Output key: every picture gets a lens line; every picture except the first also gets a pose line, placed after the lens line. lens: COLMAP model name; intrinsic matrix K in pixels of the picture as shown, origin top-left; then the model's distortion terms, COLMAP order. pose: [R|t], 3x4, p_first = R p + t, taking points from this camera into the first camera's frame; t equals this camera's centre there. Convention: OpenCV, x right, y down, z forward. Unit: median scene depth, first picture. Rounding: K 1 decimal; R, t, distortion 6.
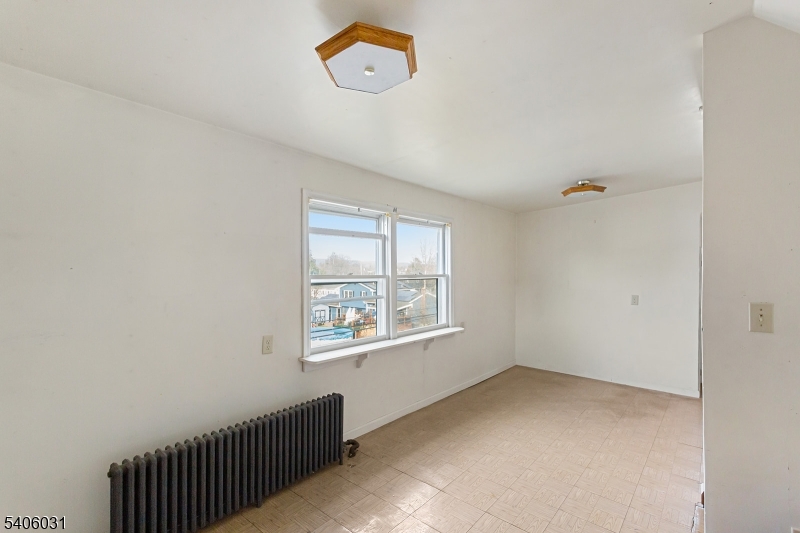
lens RADIAL K [[379.8, 0, 402.8], [0, 379.8, 270.7], [0, 0, 1]] dist [-0.017109, -0.000886]
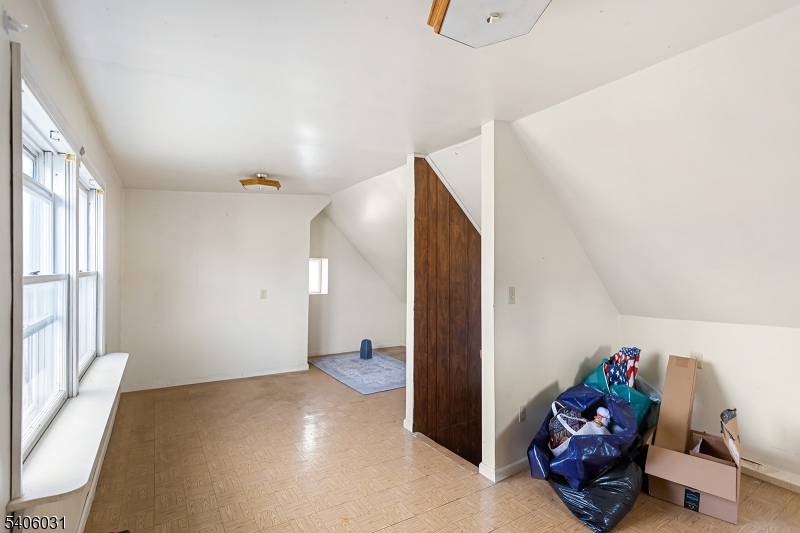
lens RADIAL K [[379.8, 0, 398.0], [0, 379.8, 264.8], [0, 0, 1]] dist [-0.017109, -0.000886]
pose [[0.282168, 0.010733, 0.959305, -0.347097], [-0.005867, 0.999938, -0.009462, 0.003114], [-0.959347, -0.002959, 0.282214, 0.377293]]
